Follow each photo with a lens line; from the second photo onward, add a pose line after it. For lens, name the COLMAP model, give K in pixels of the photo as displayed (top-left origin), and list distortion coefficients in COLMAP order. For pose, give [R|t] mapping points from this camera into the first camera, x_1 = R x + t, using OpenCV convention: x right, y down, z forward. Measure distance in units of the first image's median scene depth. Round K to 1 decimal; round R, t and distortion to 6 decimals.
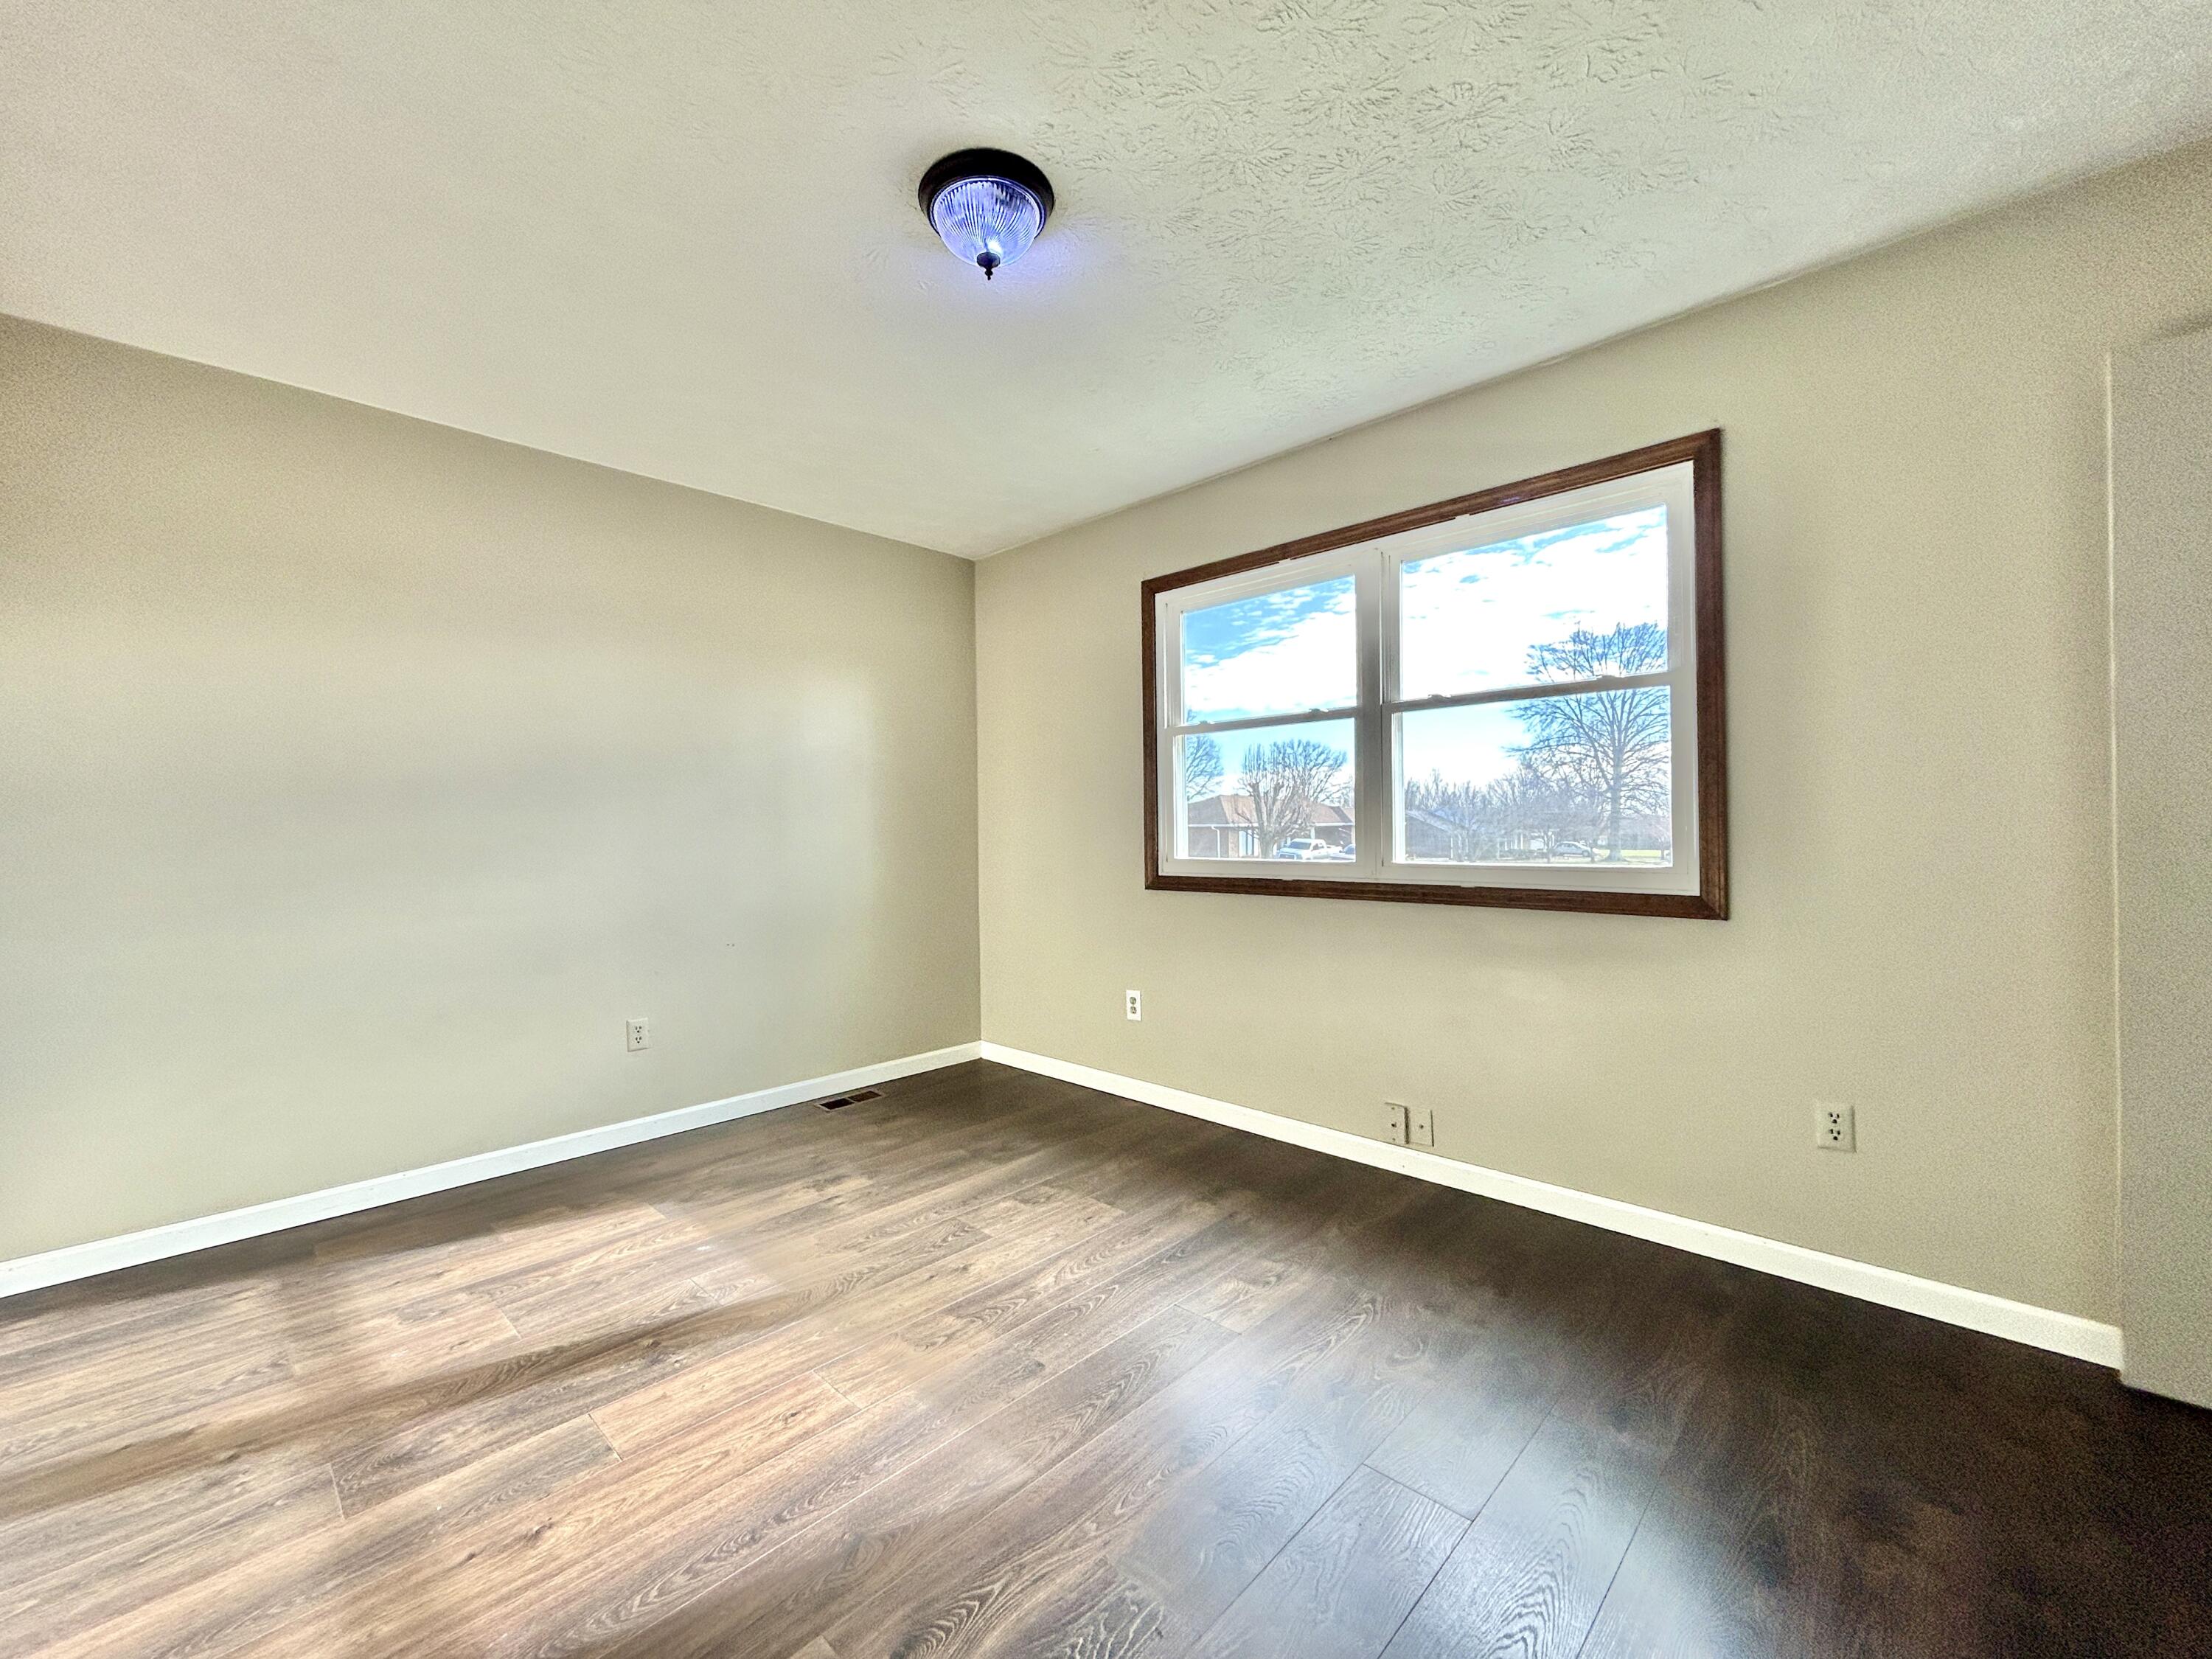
lens RADIAL K [[900.4, 0, 1097.4], [0, 900.4, 825.5], [0, 0, 1]] dist [-0.001686, 0.000673]
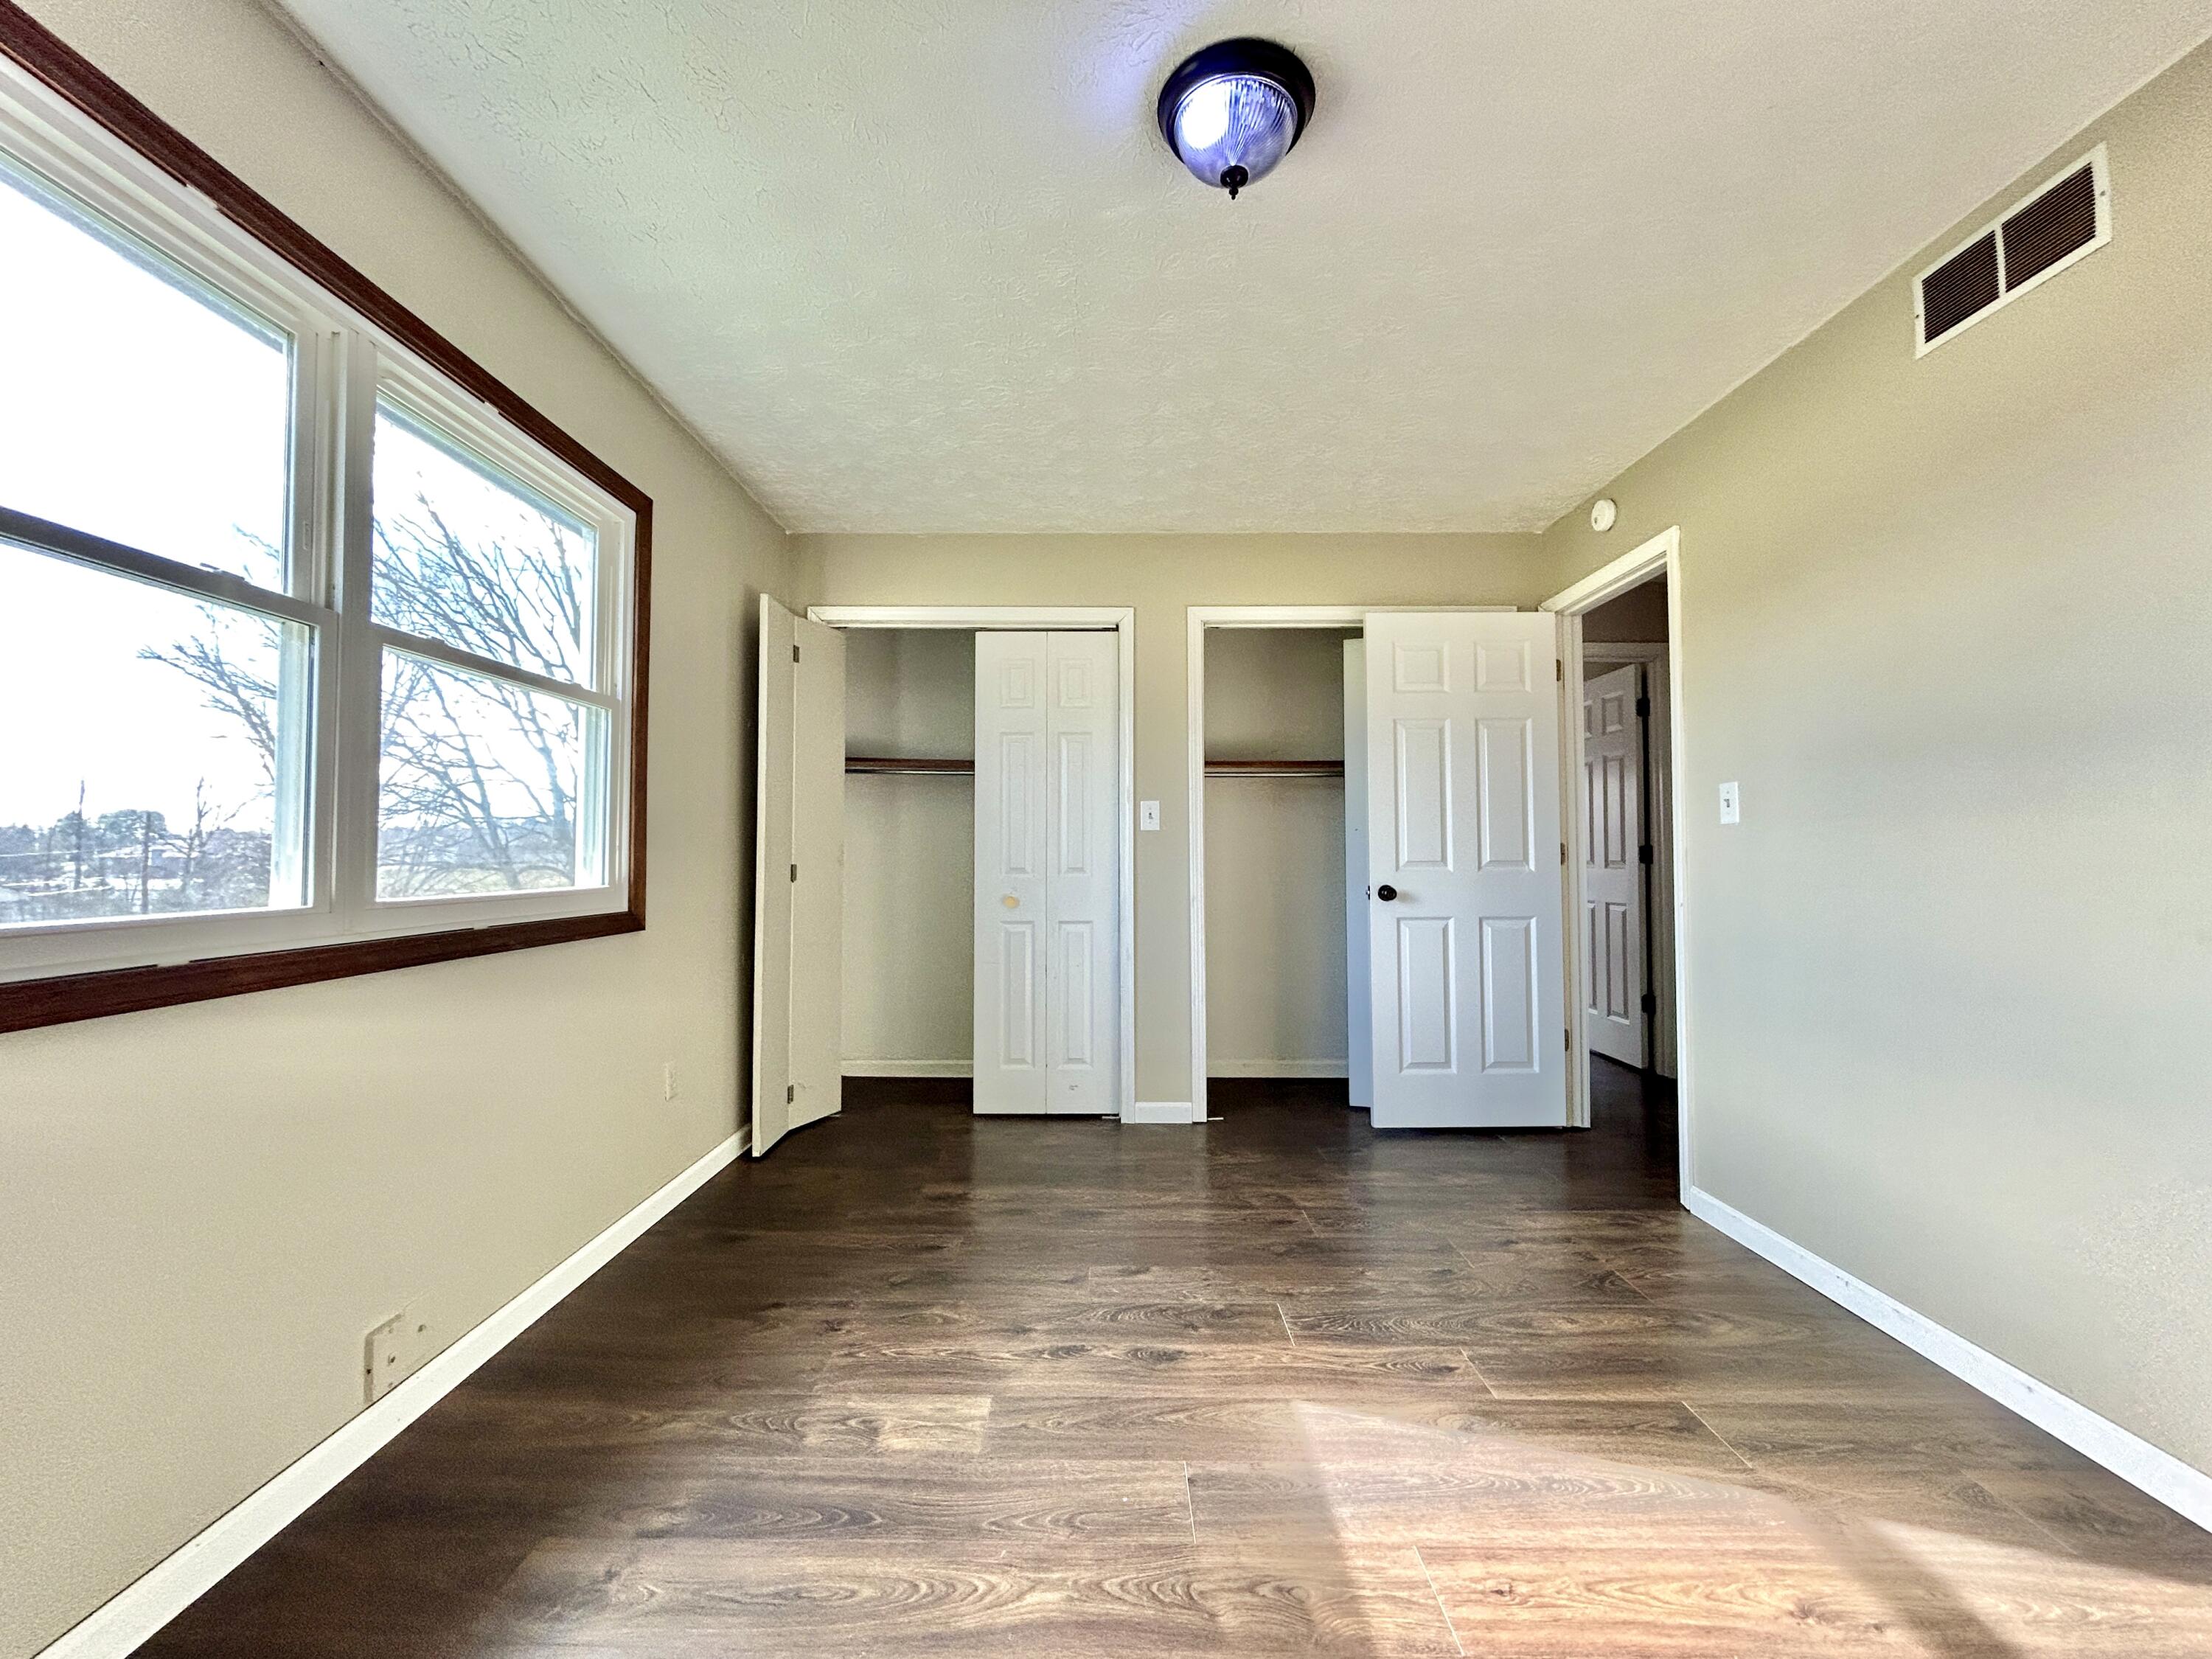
lens RADIAL K [[900.4, 0, 1097.4], [0, 900.4, 825.5], [0, 0, 1]] dist [-0.001686, 0.000673]
pose [[-0.689806, 0.033439, 0.723221, -0.506801], [0.007796, 0.999218, -0.038764, 0.021937], [-0.723952, -0.021102, -0.689528, 1.339677]]
